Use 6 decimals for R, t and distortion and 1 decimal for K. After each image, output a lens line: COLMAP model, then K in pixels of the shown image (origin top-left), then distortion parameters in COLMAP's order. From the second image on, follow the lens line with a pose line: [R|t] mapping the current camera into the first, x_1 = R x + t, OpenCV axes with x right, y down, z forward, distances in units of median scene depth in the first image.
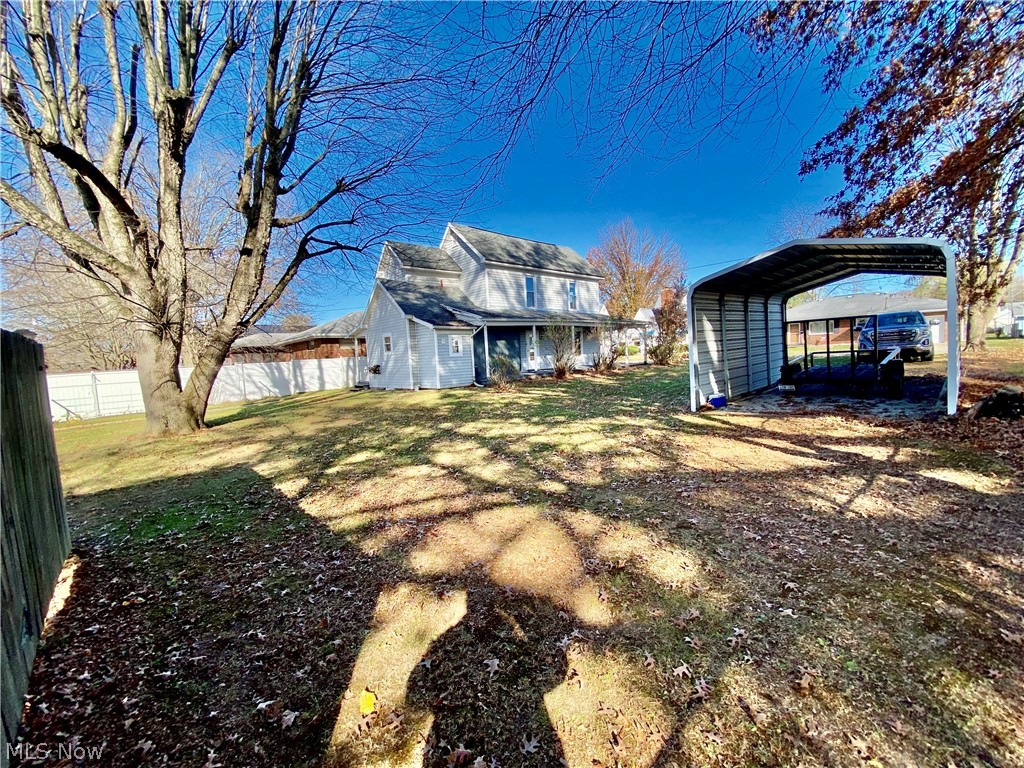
lens RADIAL K [[414.9, 0, 508.3], [0, 414.9, 388.0], [0, 0, 1]] dist [0.047572, -0.031609]
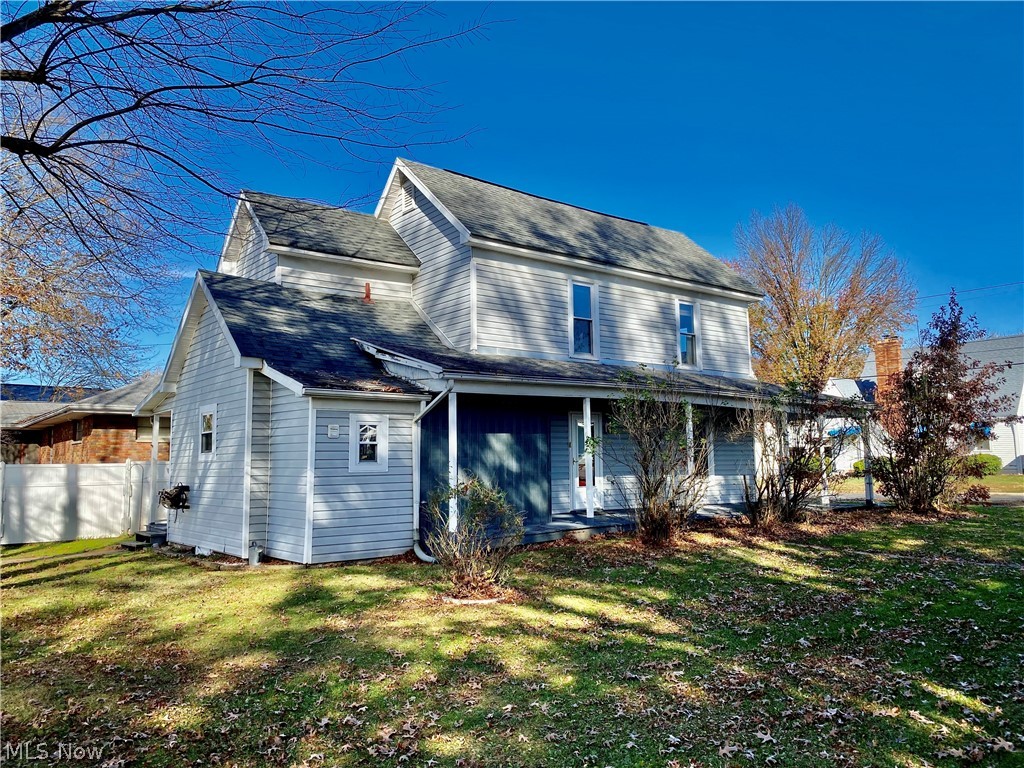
lens RADIAL K [[776.6, 0, 505.9], [0, 776.6, 372.0], [0, 0, 1]] dist [0.065204, -0.078084]
pose [[0.996792, 0.030655, -0.073938, 0.037131], [-0.044201, 0.980944, -0.189194, -0.032719], [0.066729, 0.191856, 0.979152, 0.268092]]
